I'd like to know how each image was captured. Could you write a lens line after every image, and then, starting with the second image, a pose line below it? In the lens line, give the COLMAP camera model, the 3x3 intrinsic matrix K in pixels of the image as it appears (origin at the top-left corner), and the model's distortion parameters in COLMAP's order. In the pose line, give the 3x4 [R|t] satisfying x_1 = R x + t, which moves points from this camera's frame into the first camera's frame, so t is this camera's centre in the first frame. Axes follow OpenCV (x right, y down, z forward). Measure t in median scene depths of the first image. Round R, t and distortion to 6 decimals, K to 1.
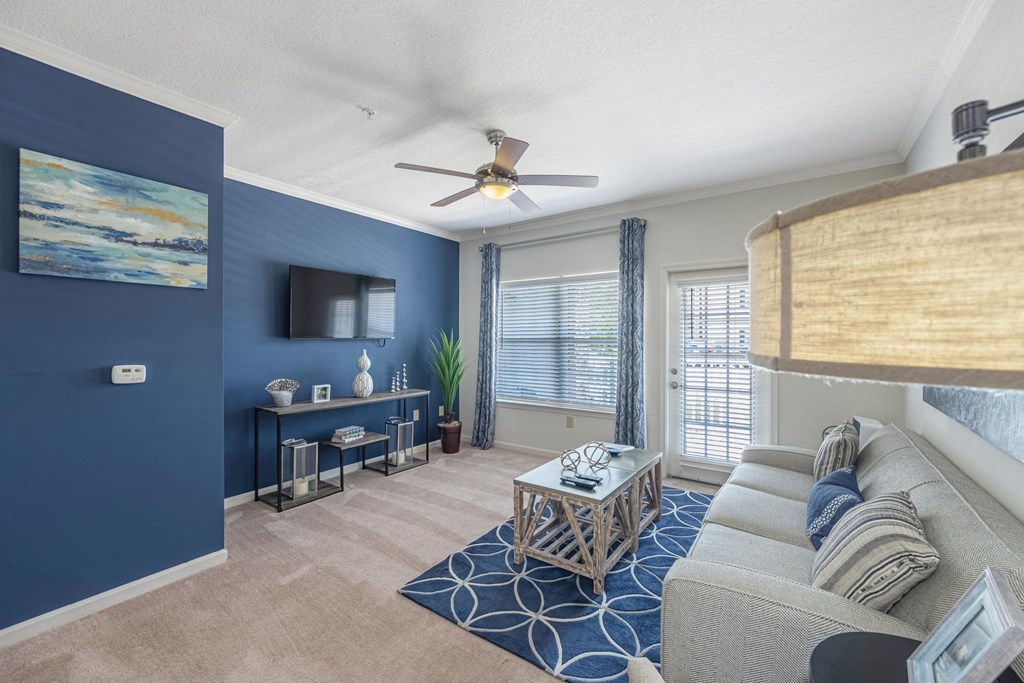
lens RADIAL K [[412.2, 0, 512.0], [0, 412.2, 341.5], [0, 0, 1]] dist [0.000492, 0.000068]
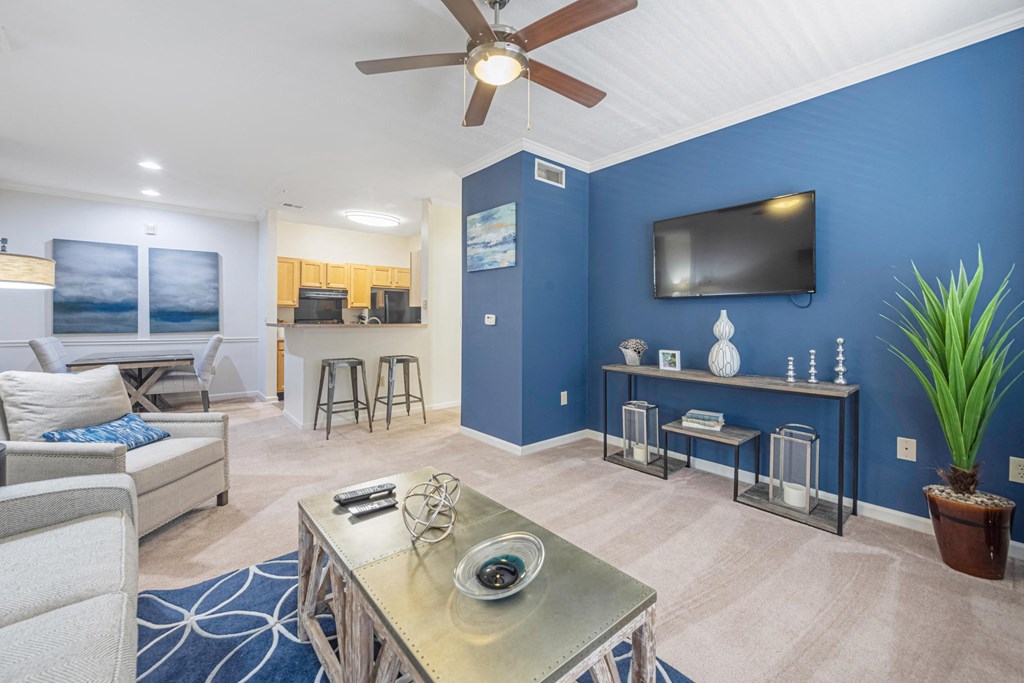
lens RADIAL K [[422.8, 0, 507.7], [0, 422.8, 317.4], [0, 0, 1]] dist [0.001290, 0.000045]
pose [[-0.260001, 0.000118, -0.965608, 0.669739], [-0.008355, 0.999962, 0.002372, 0.050778], [0.965572, 0.008685, -0.259991, 1.240244]]
